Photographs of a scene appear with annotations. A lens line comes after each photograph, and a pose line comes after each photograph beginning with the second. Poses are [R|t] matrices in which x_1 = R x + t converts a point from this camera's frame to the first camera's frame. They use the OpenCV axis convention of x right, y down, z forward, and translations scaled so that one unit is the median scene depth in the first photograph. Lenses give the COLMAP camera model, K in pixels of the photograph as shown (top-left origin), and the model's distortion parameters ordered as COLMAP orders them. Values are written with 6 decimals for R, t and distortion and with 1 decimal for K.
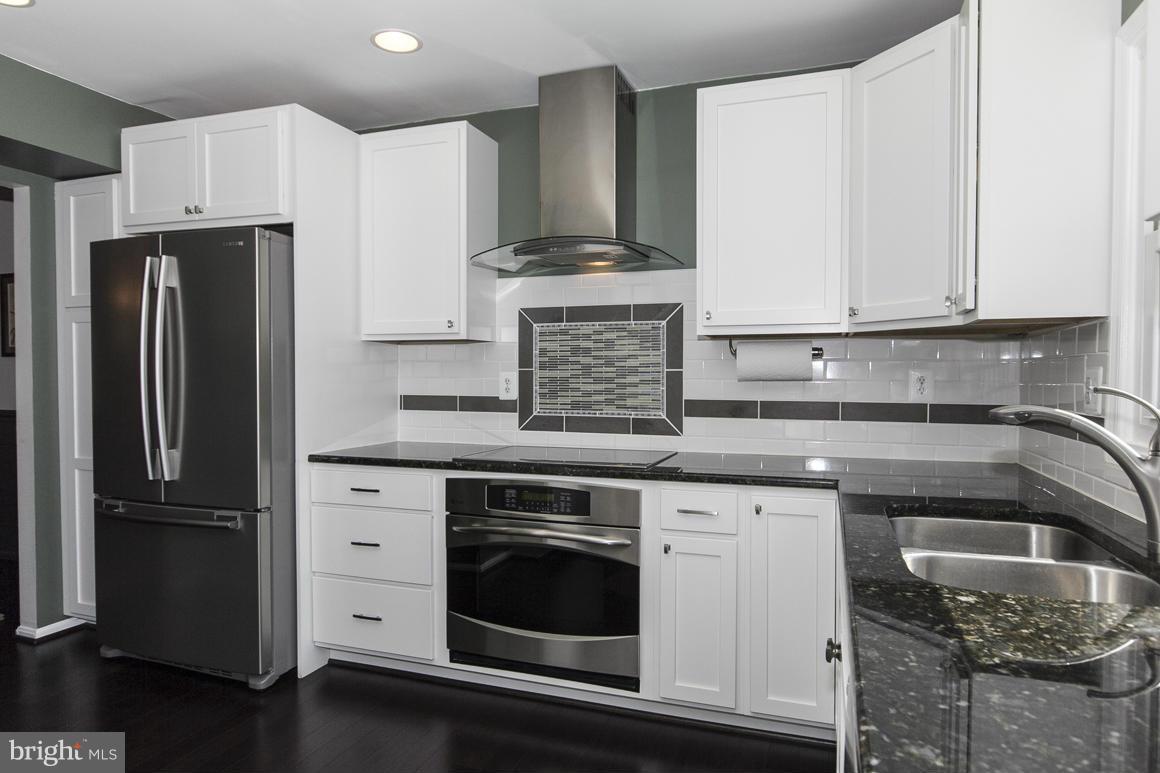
lens RADIAL K [[691.6, 0, 578.3], [0, 691.6, 387.7], [0, 0, 1]] dist [0.010988, 0.000354]
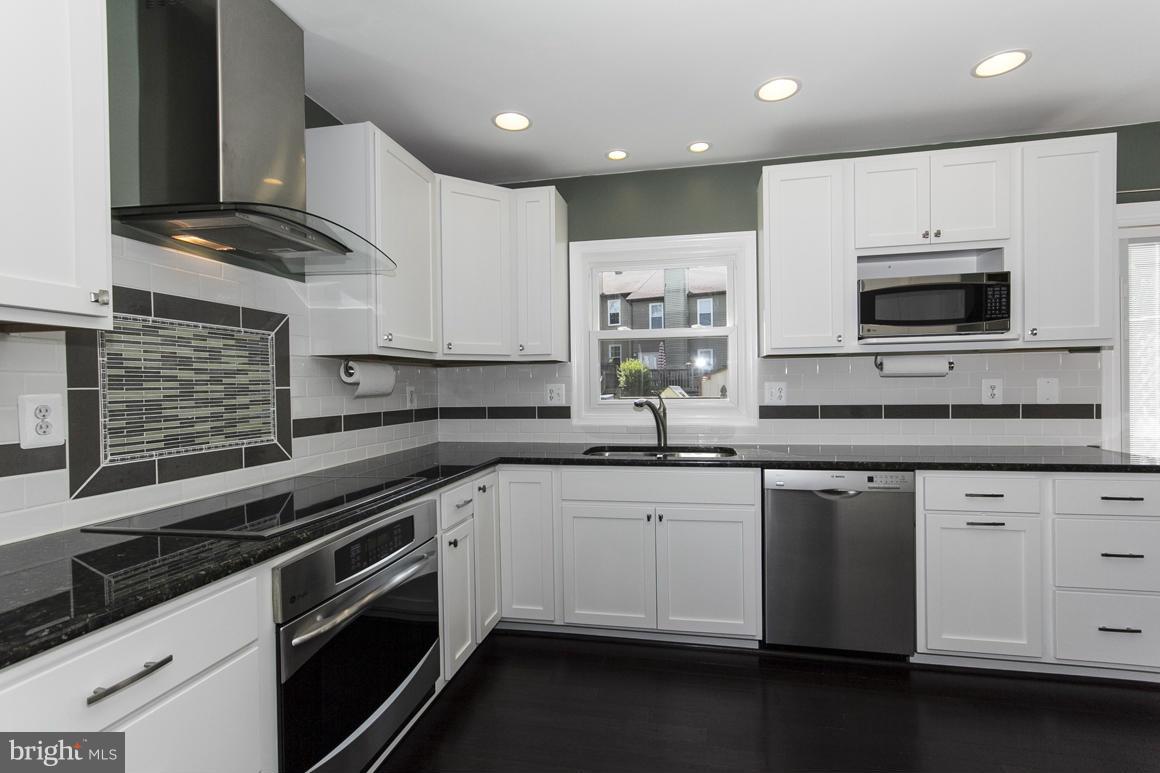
lens RADIAL K [[544.4, 0, 587.4], [0, 544.4, 392.0], [0, 0, 1]] dist [-0.004754, 0.000368]
pose [[-0.145372, -0.013207, 0.989289, -0.603678], [0.033143, 0.999285, 0.018210, -0.019457], [-0.988822, 0.035435, -0.144830, 0.690817]]
